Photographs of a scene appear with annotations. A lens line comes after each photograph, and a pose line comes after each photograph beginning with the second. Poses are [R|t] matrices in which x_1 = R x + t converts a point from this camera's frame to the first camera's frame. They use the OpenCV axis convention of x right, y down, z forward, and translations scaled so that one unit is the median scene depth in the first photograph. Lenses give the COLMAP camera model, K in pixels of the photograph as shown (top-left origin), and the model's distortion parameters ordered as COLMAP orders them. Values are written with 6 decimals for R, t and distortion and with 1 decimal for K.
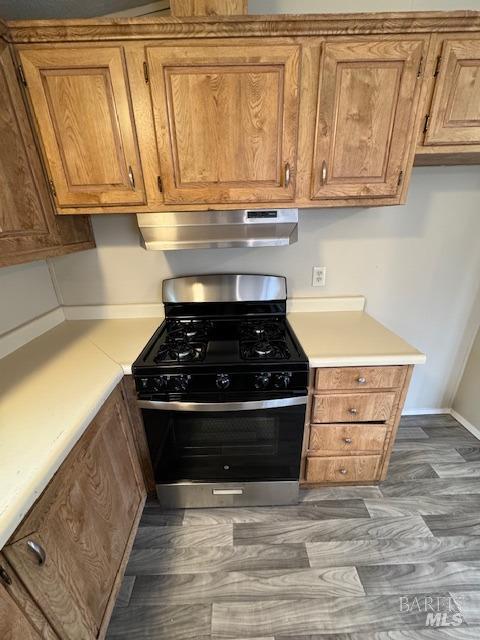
lens RADIAL K [[254.7, 0, 239.8], [0, 254.7, 320.7], [0, 0, 1]] dist [-0.000234, -0.001027]
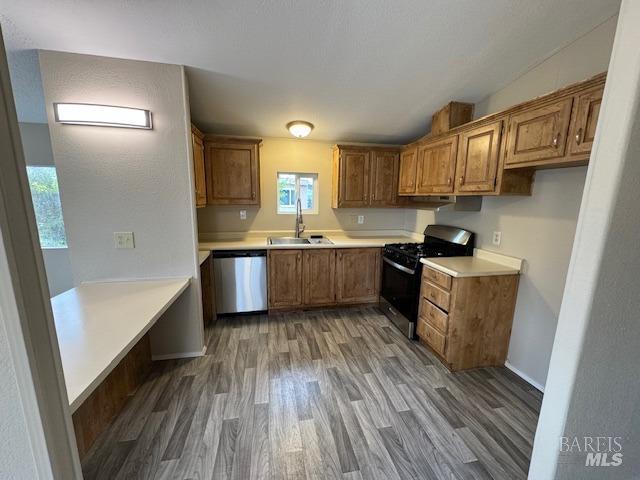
lens RADIAL K [[254.7, 0, 320.2], [0, 254.7, 238.8], [0, 0, 1]] dist [-0.000234, -0.001027]
pose [[0.176133, 0.191959, -0.965468, 2.213789], [-0.375832, 0.919614, 0.114278, 0.067769], [0.909795, 0.342726, 0.234118, -0.399708]]
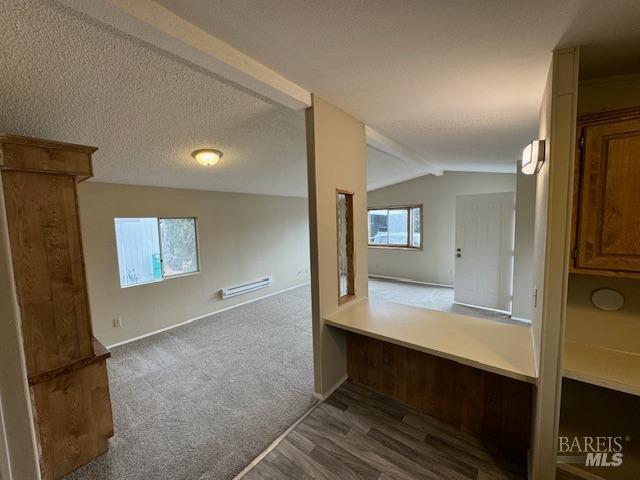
lens RADIAL K [[254.7, 0, 318.4], [0, 254.7, 241.6], [0, 0, 1]] dist [-0.000234, -0.001027]
pose [[-0.781471, -0.015537, 0.623748, 0.269854], [0.264074, 0.897503, 0.353205, -0.393897], [-0.565303, 0.440735, -0.697270, 0.443699]]
